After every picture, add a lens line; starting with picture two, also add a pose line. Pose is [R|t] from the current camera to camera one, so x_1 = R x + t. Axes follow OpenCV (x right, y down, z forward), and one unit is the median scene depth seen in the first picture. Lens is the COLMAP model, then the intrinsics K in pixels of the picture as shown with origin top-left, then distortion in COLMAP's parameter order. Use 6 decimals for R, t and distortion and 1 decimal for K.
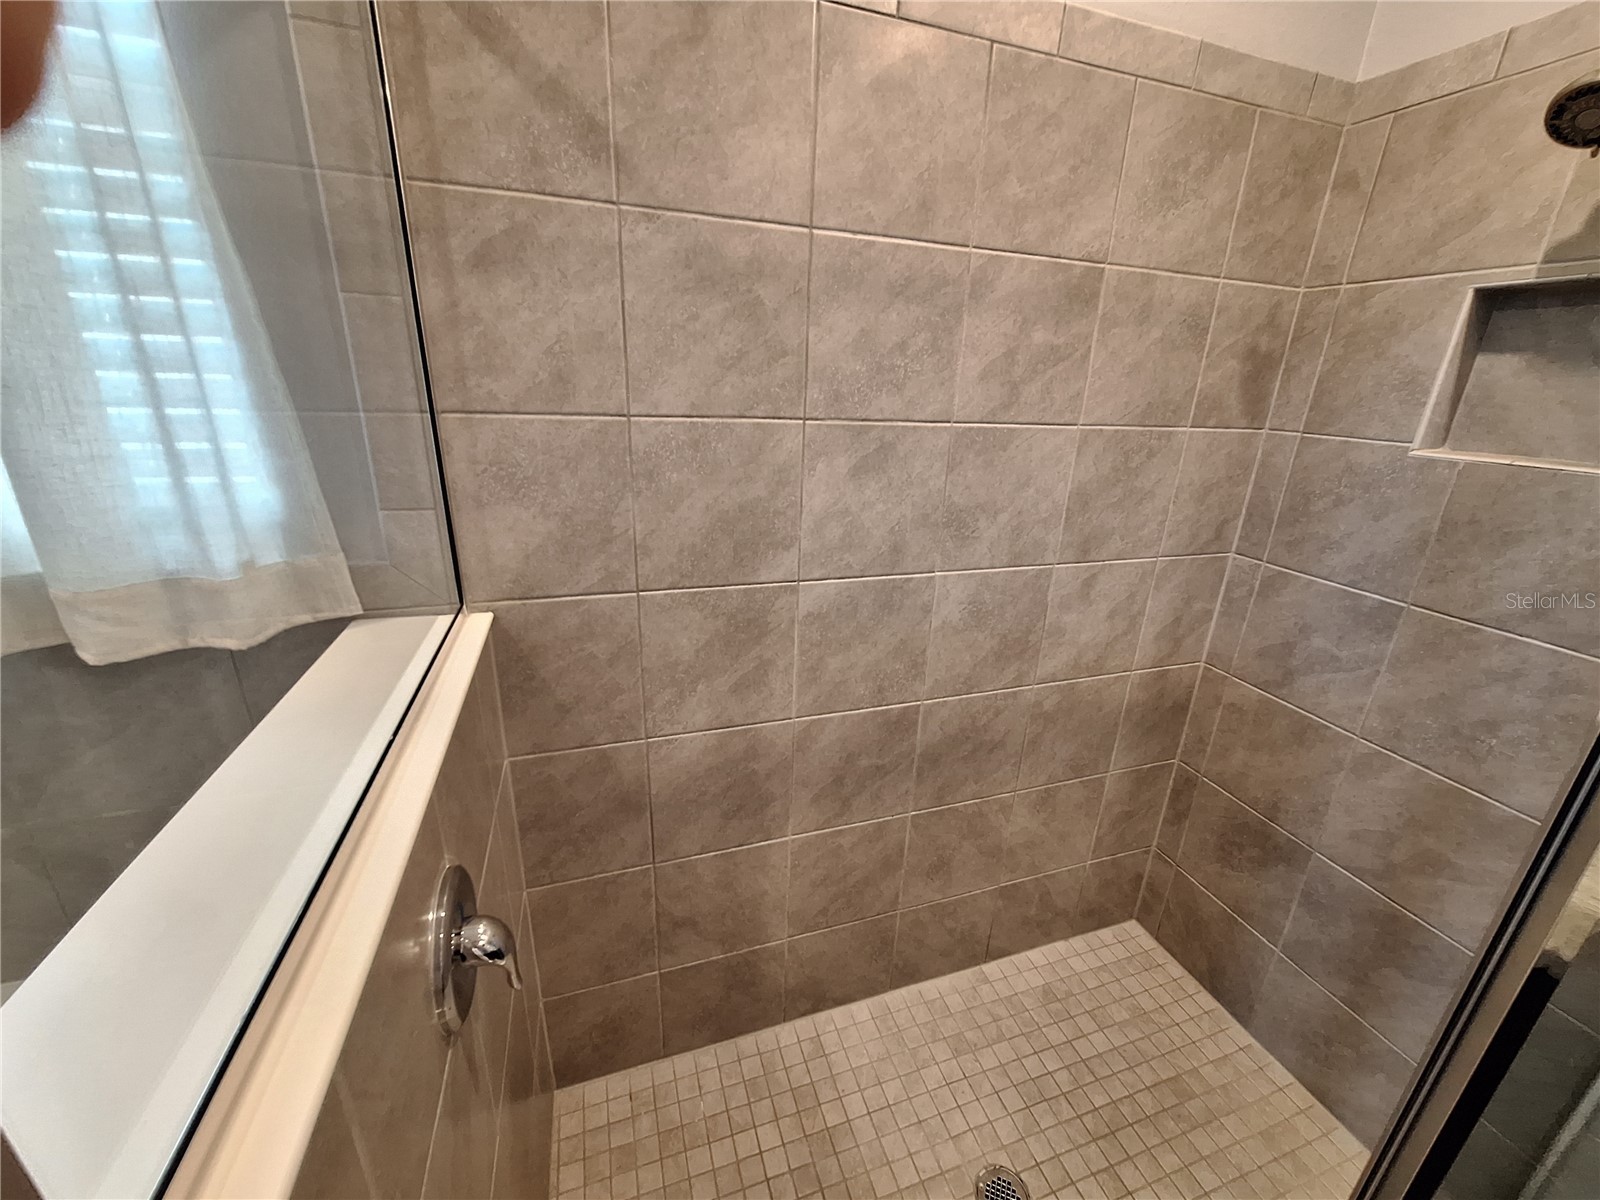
lens RADIAL K [[627.1, 0, 808.9], [0, 627.1, 594.1], [0, 0, 1]] dist [-0.000660, -0.000173]
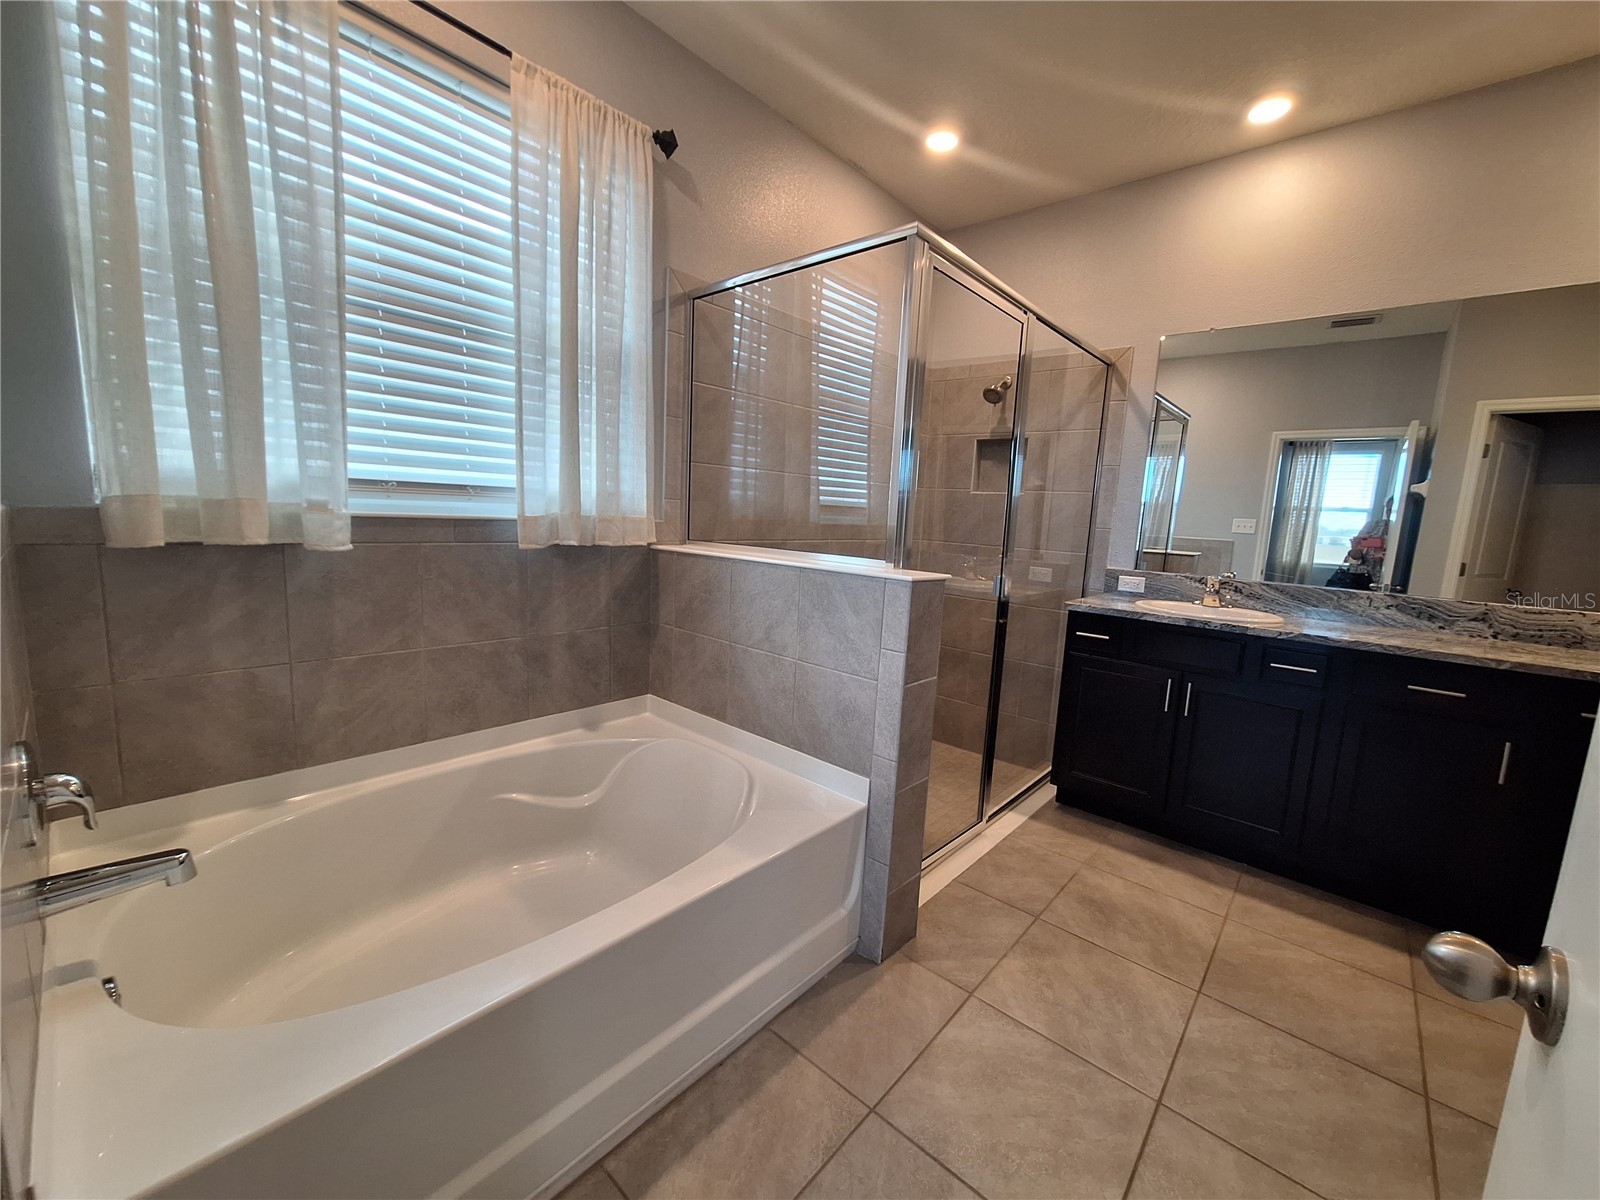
lens RADIAL K [[634.3, 0, 811.8], [0, 634.3, 598.0], [0, 0, 1]] dist [-0.011610, 0.005200]
pose [[0.866985, -0.066710, 0.493849, -1.183218], [0.151116, 0.979531, -0.132978, 0.547531], [-0.474870, 0.189918, 0.859319, -1.102546]]
